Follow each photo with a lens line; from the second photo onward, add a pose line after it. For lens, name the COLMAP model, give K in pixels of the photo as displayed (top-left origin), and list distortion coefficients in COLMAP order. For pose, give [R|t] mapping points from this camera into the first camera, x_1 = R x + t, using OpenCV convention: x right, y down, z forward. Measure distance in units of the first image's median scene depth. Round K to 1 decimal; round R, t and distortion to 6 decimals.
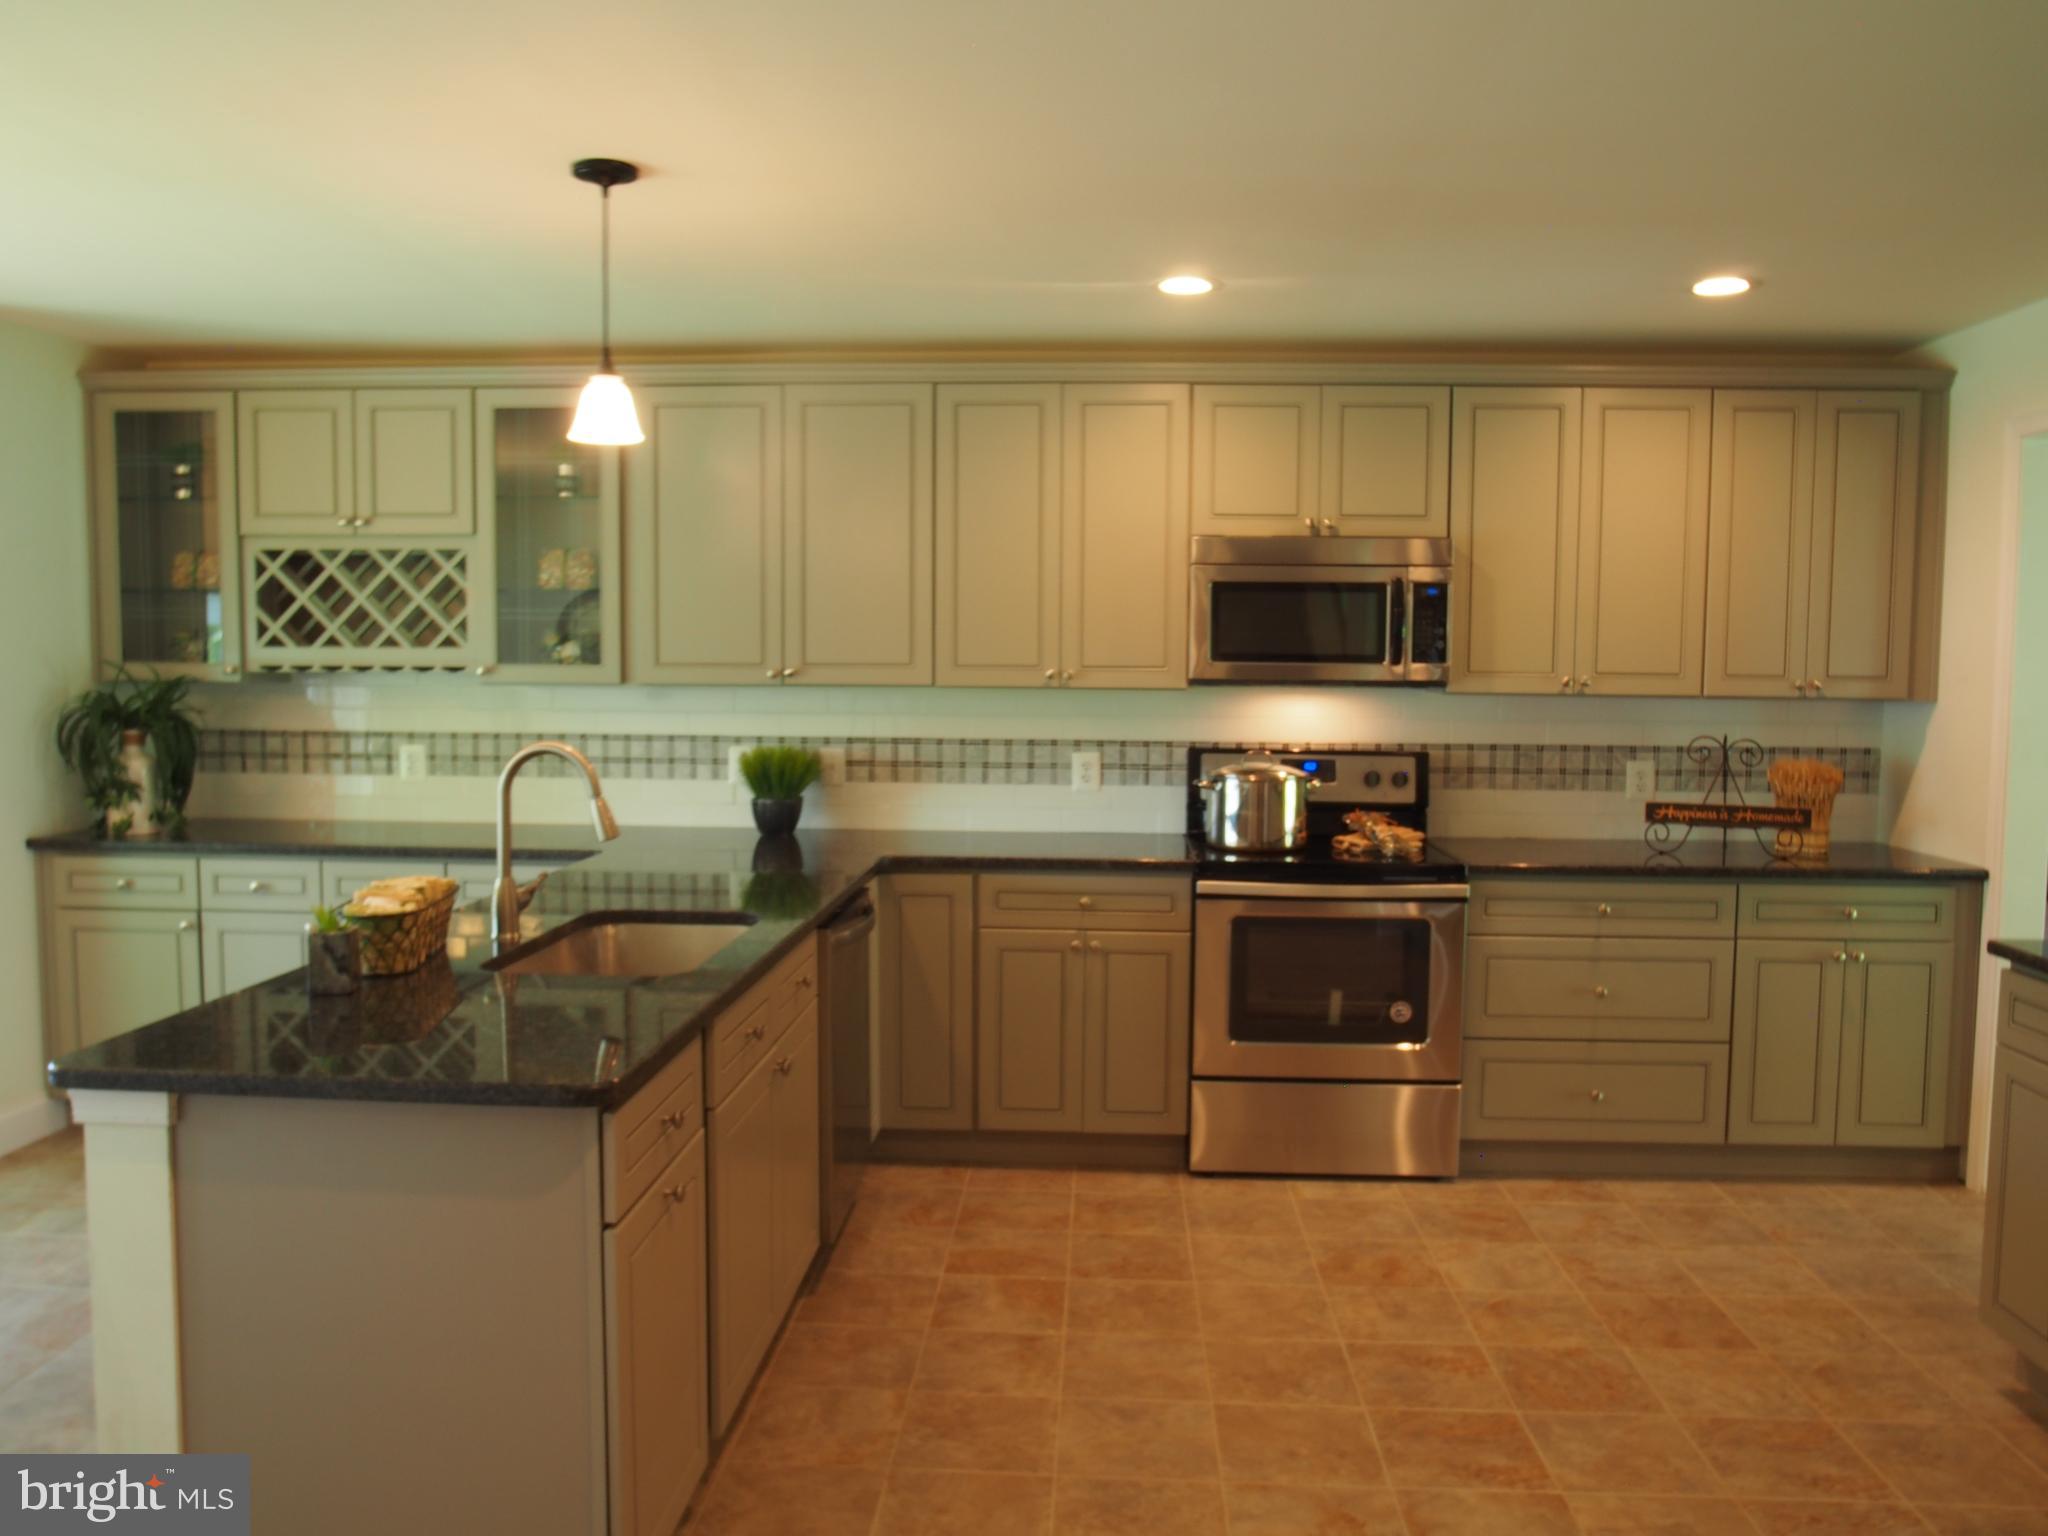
lens RADIAL K [[1548.9, 0, 1020.7], [0, 1548.9, 767.9], [0, 0, 1]] dist [-0.072066, 0.054936]
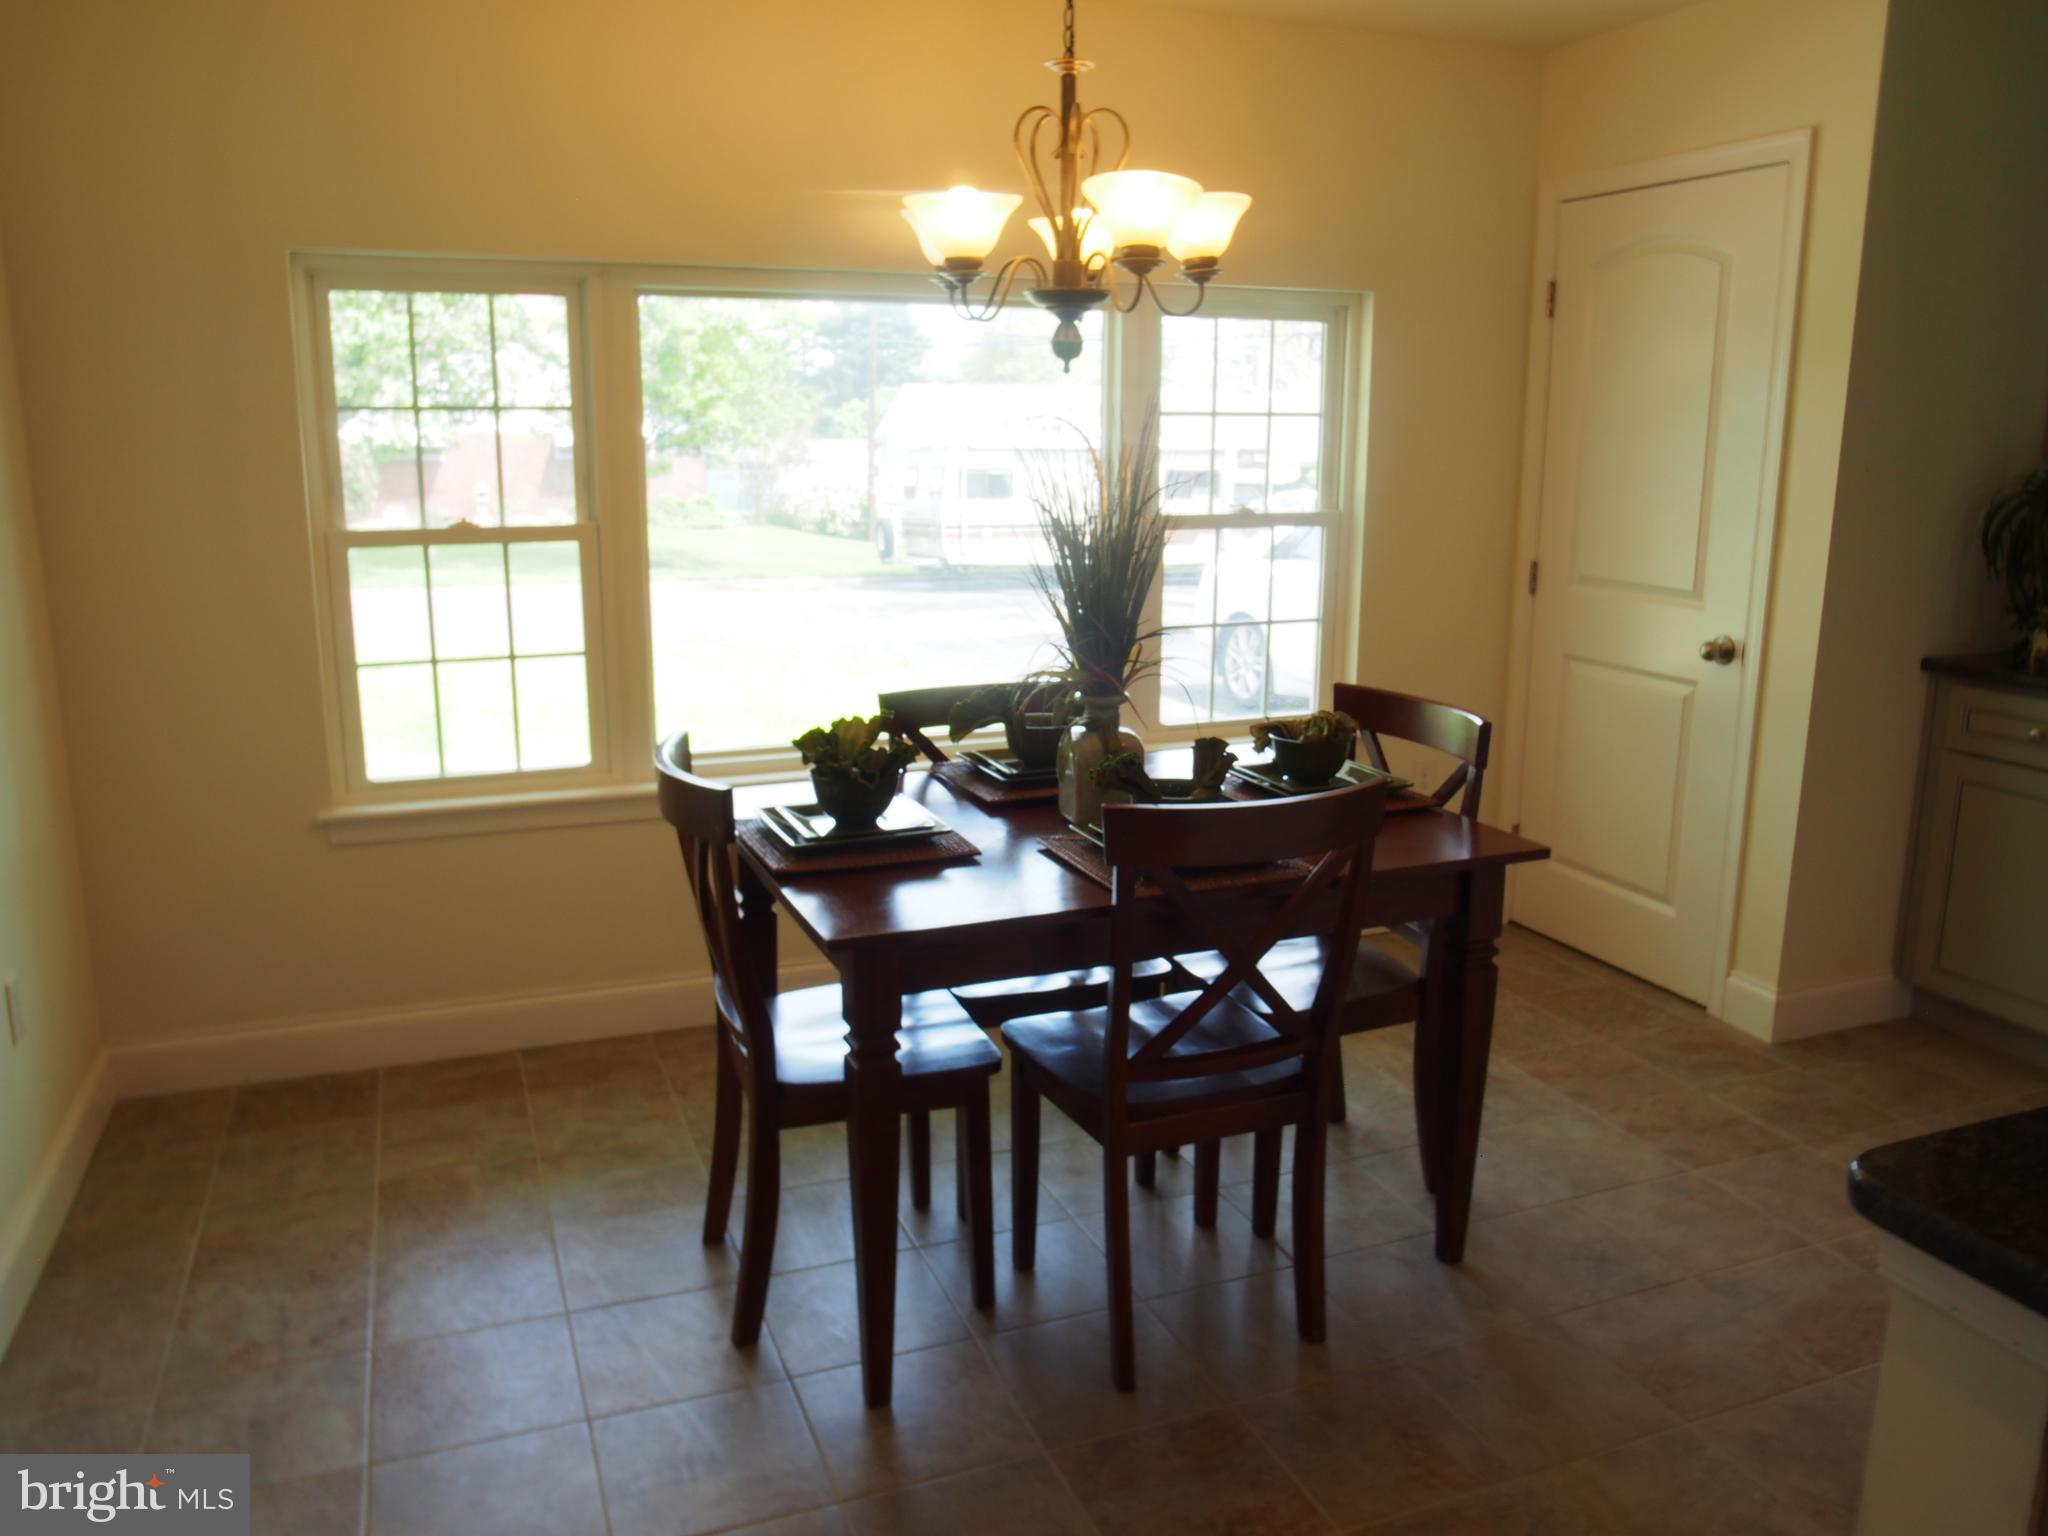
lens RADIAL K [[1548.9, 0, 1015.9], [0, 1548.9, 751.7], [0, 0, 1]] dist [-0.072066, 0.054936]
pose [[0.426363, 0.182862, -0.885876, -0.149358], [-0.067750, 0.983058, 0.170315, -0.008246], [0.902011, -0.012598, 0.431529, 0.236210]]
